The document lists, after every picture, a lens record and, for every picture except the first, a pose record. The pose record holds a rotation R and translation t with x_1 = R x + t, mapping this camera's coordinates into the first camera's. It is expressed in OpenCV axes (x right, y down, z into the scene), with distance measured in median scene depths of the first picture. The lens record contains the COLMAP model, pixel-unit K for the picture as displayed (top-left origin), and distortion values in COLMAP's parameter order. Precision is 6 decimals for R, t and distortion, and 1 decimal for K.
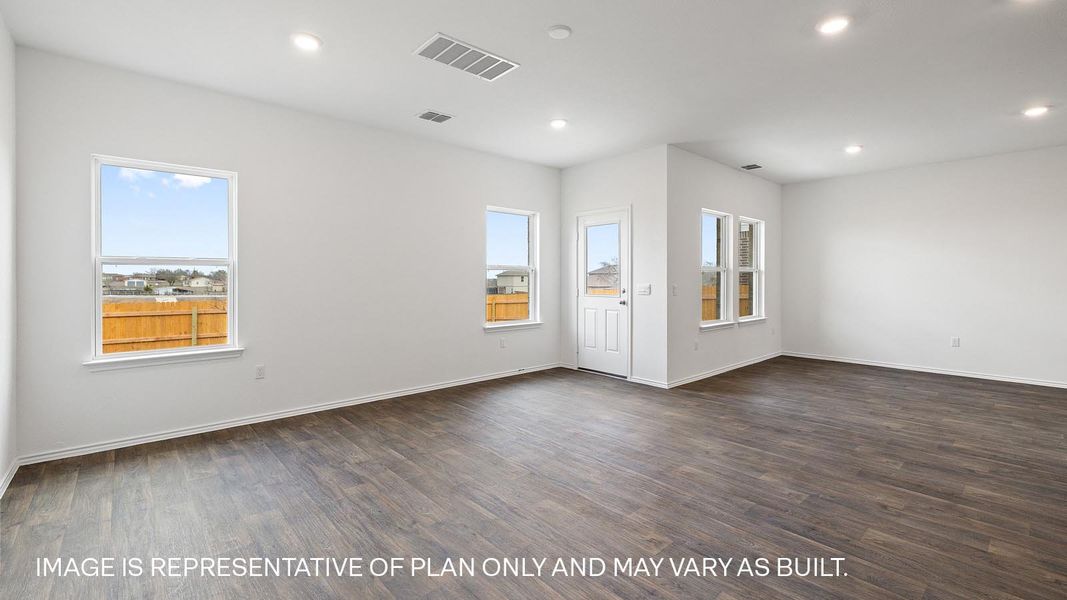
lens RADIAL K [[456.8, 0, 526.5], [0, 456.8, 277.0], [0, 0, 1]] dist [0.000598, -0.000575]
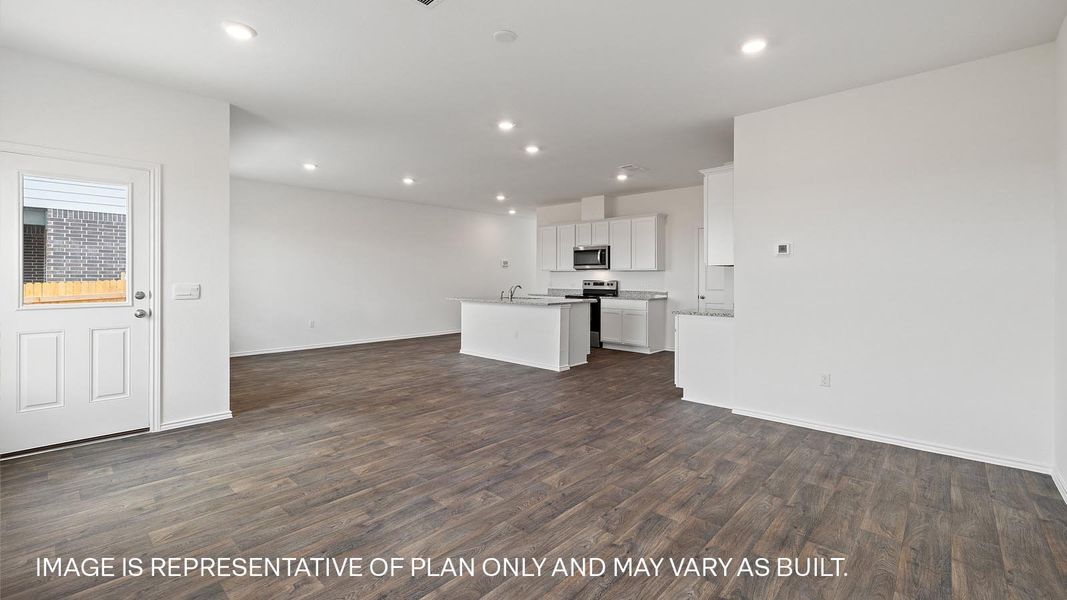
lens RADIAL K [[454.0, 0, 521.1], [0, 454.0, 297.8], [0, 0, 1]] dist [0.009917, -0.000259]
pose [[-0.105854, -0.041032, 0.993535, -0.503894], [-0.013973, 0.999111, 0.039774, 0.001556], [-0.994283, -0.009672, -0.106334, 0.578888]]
